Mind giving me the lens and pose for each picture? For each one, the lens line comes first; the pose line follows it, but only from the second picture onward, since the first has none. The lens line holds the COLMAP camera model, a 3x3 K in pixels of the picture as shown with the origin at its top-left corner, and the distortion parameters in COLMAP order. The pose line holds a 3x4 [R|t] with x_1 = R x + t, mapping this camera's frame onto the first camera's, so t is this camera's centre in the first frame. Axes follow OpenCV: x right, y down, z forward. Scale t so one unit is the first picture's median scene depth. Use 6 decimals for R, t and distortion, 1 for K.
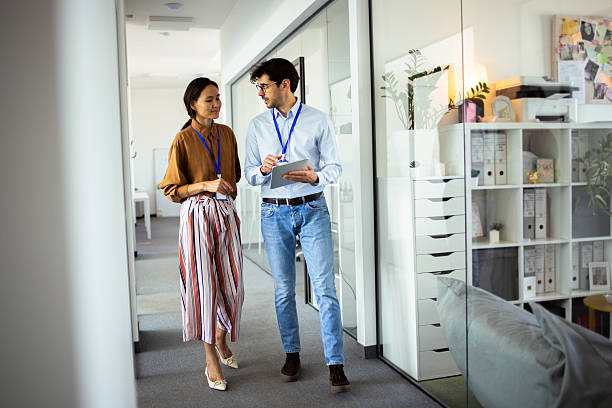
lens RADIAL K [[622.0, 0, 306.6], [0, 622.0, 203.2], [0, 0, 1]] dist [-0.052044, 0.000000]
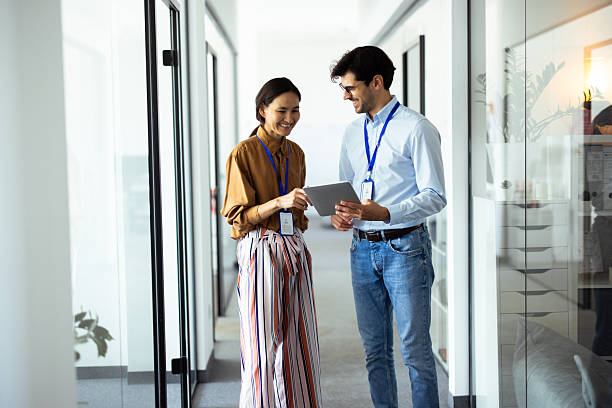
lens RADIAL K [[869.5, 0, 300.8], [0, 869.5, 215.1], [0, 0, 1]] dist [0.019806, 0.000000]
pose [[0.969555, 0.032437, -0.242716, 0.167162], [-0.026576, 0.999272, 0.027387, -0.040207], [0.243427, -0.020103, 0.969711, -0.188209]]
